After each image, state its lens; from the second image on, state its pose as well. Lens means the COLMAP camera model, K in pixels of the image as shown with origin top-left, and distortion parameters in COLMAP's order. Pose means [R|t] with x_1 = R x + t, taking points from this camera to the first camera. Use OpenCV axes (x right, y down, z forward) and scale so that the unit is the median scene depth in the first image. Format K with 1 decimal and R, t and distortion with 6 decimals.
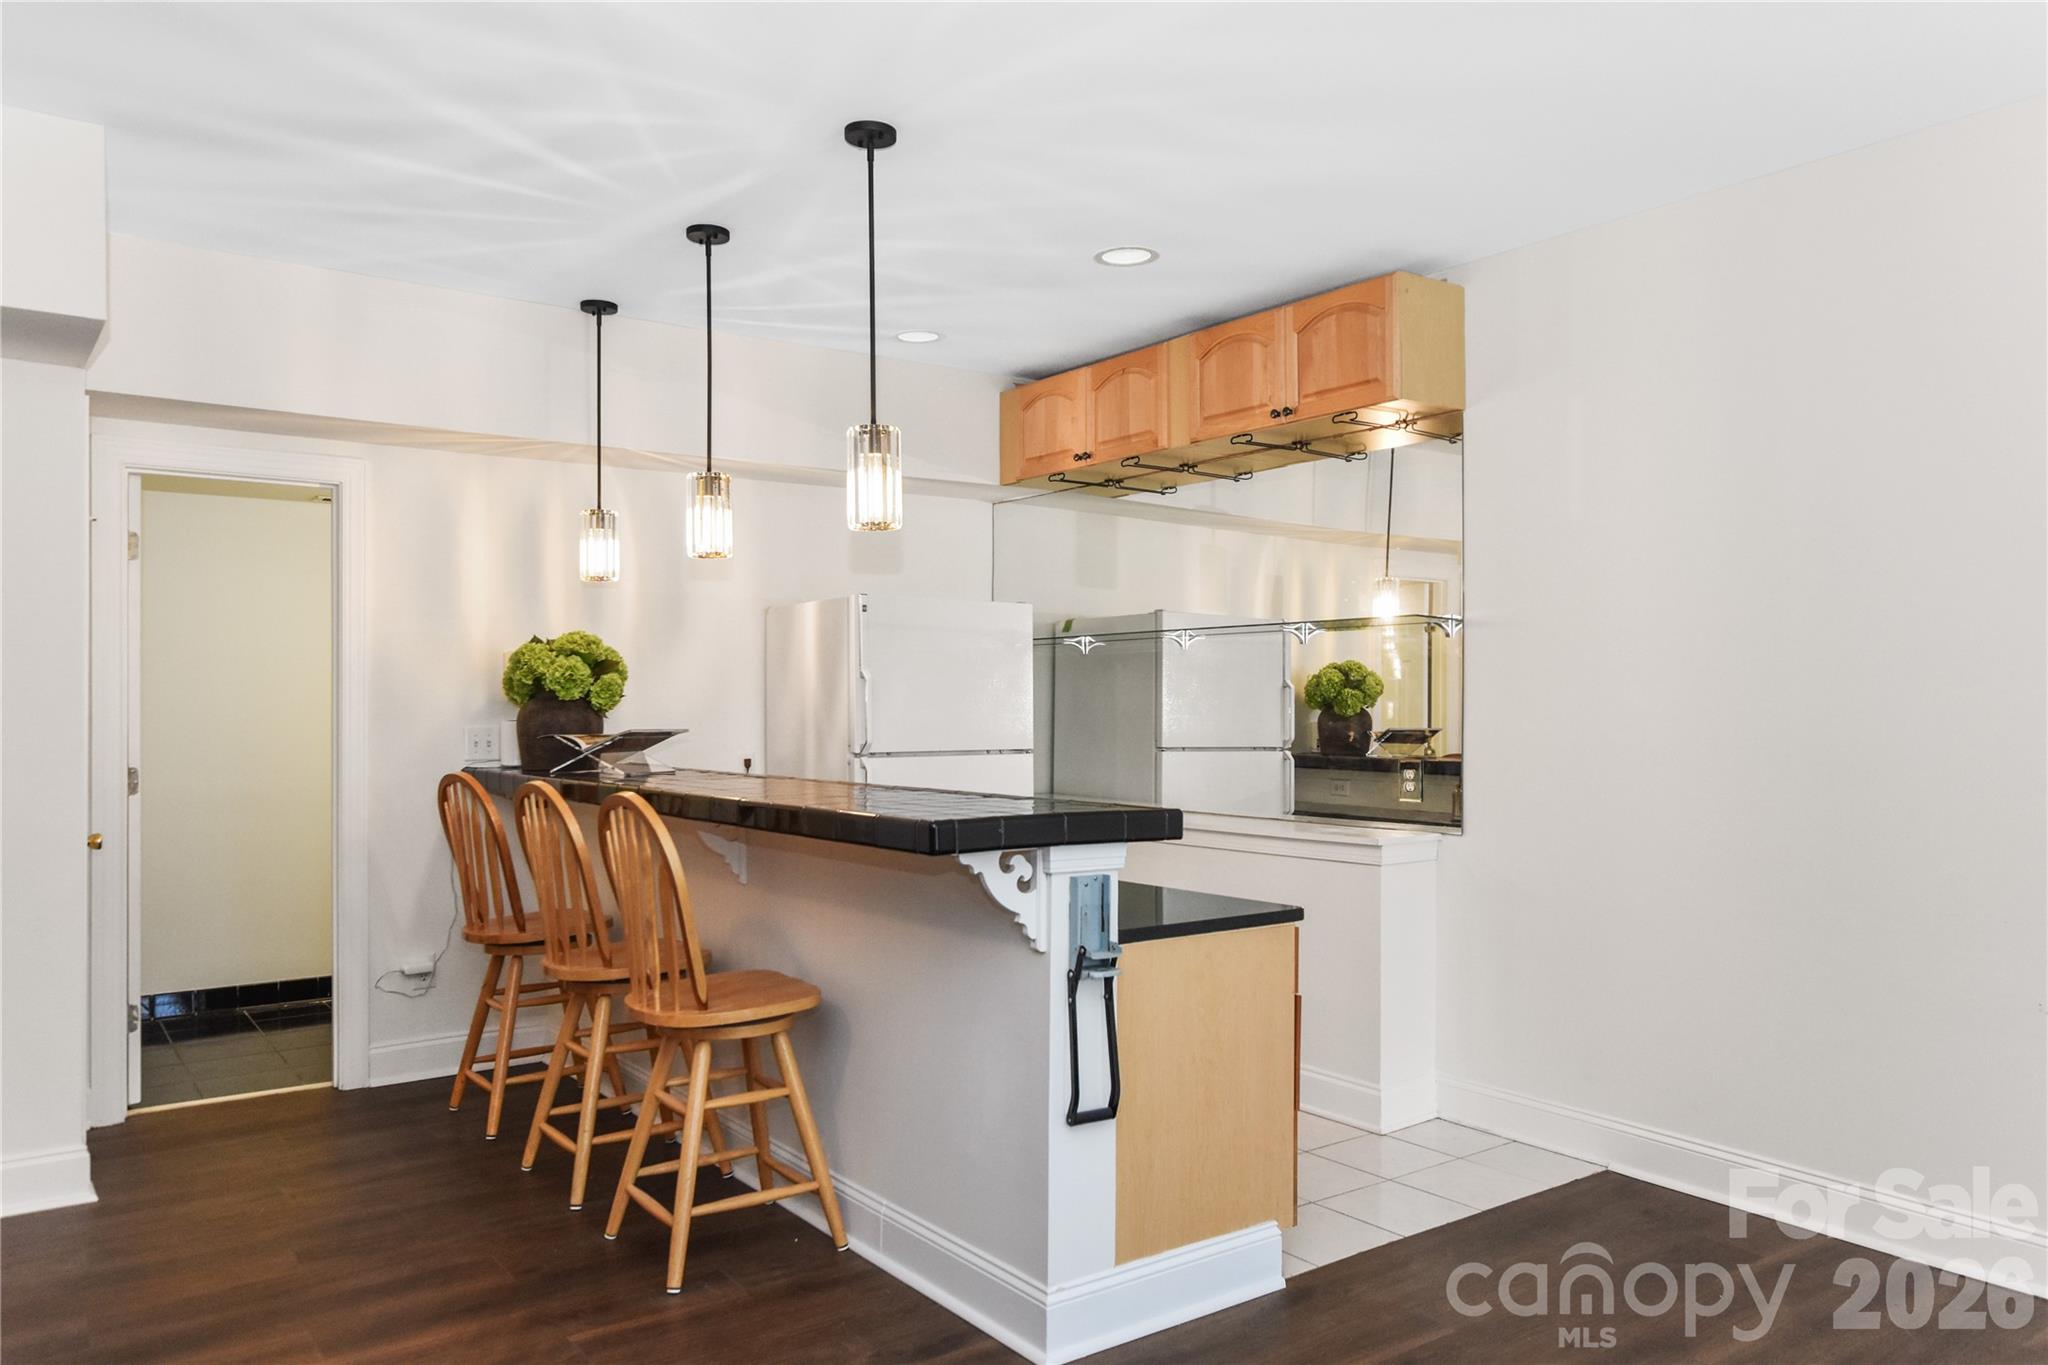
lens RADIAL K [[1460.8, 0, 1027.9], [0, 1460.8, 689.9], [0, 0, 1]] dist [0.000417, 0.000871]
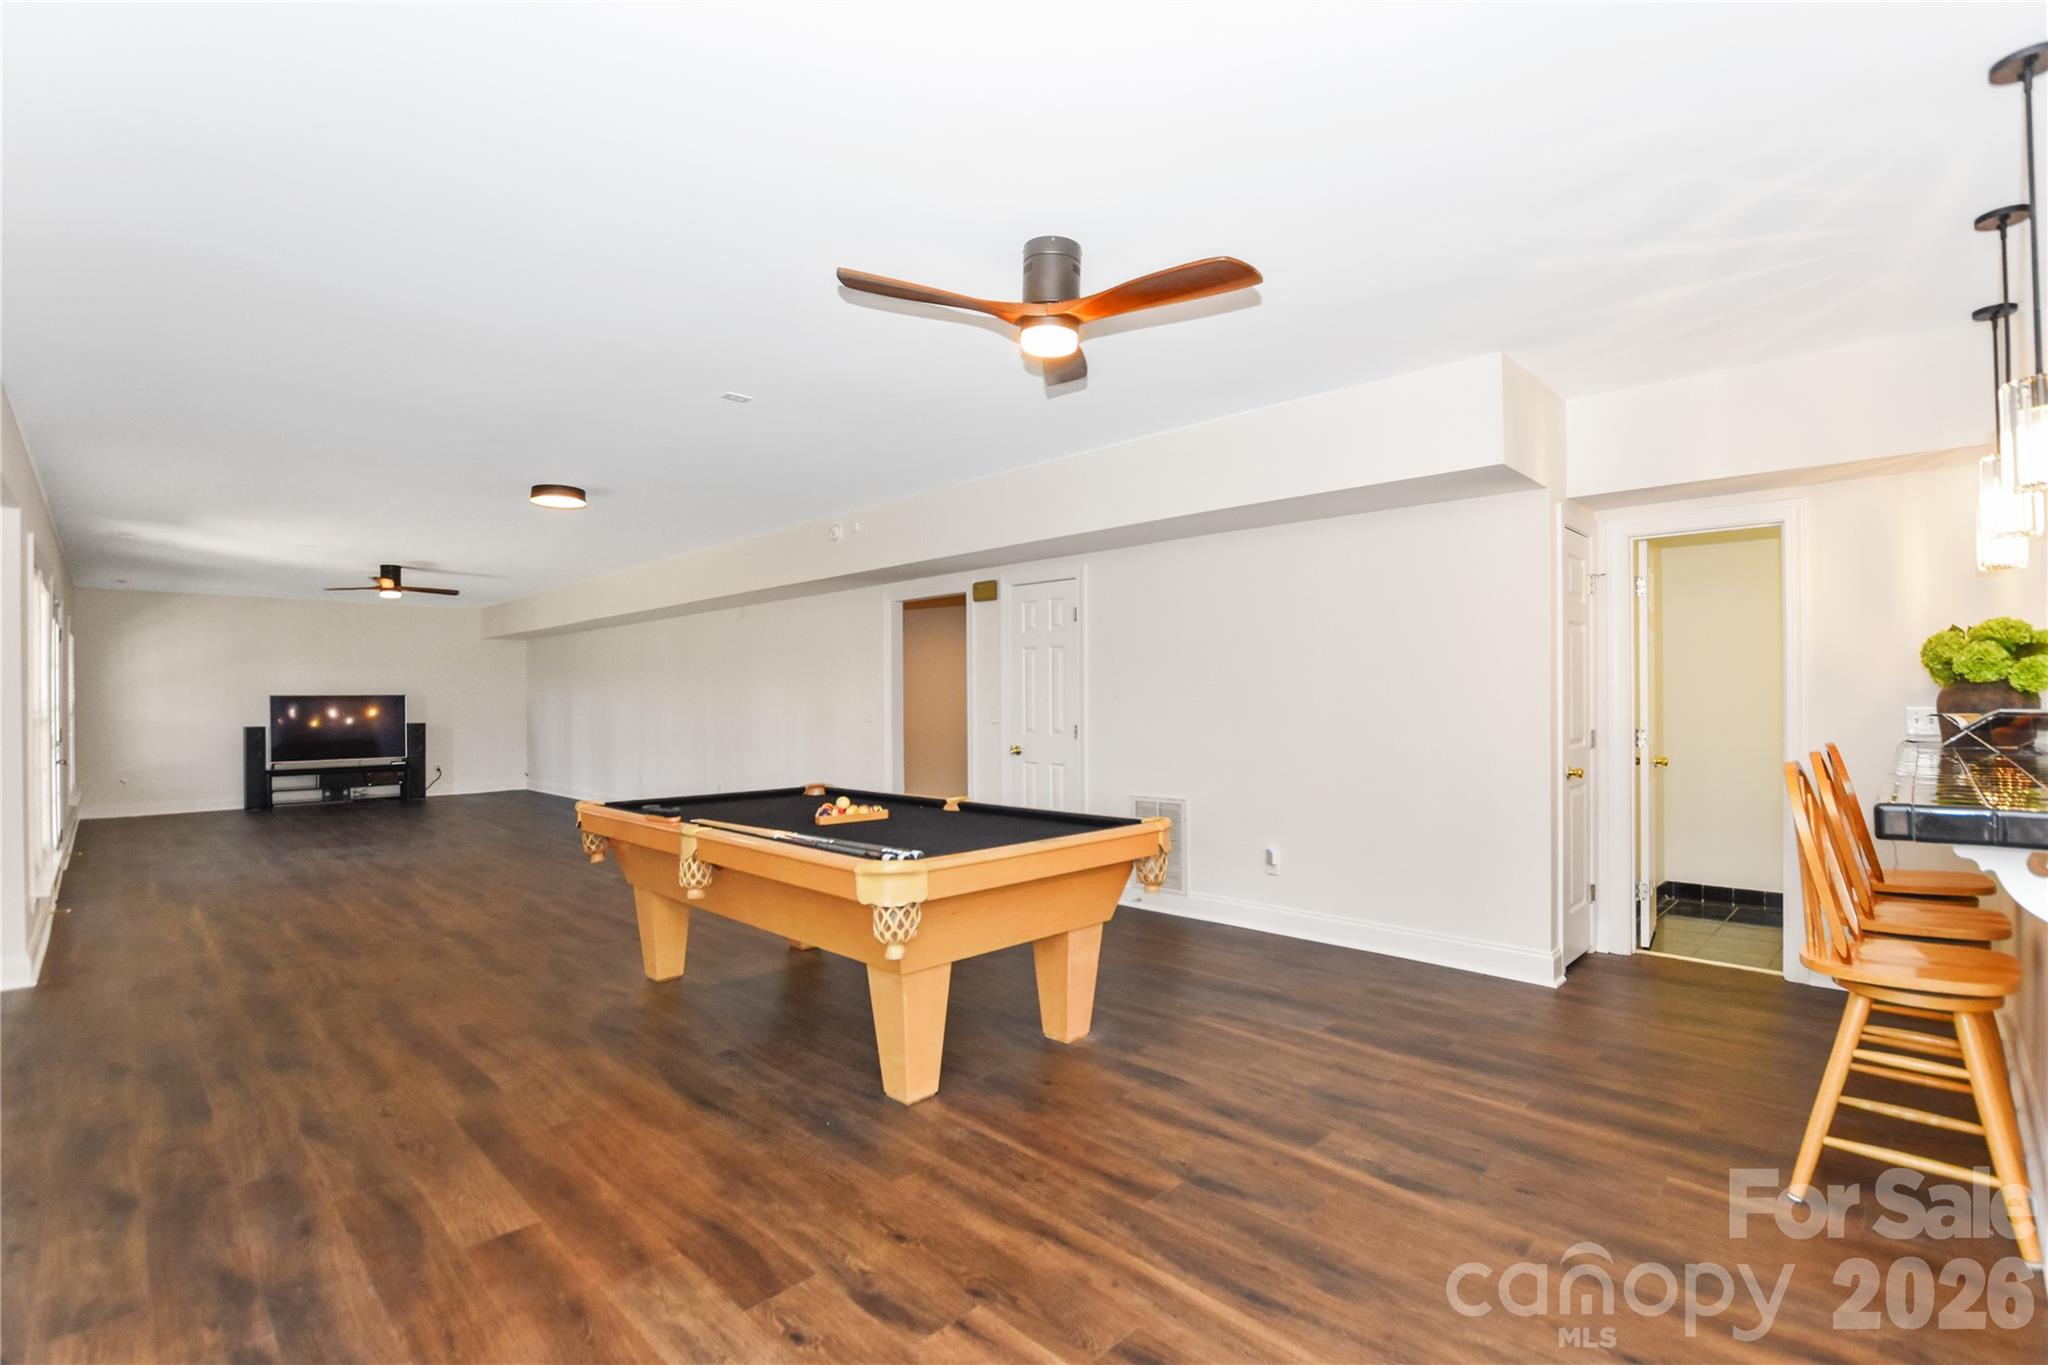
lens RADIAL K [[930.7, 0, 1028.1], [0, 930.7, 691.5], [0, 0, 1]] dist [-0.026645, -0.000302]
pose [[0.139183, -0.008521, -0.990230, 0.251368], [0.015617, 0.999858, -0.006409, 0.007239], [0.990144, -0.014572, 0.139296, 0.208592]]
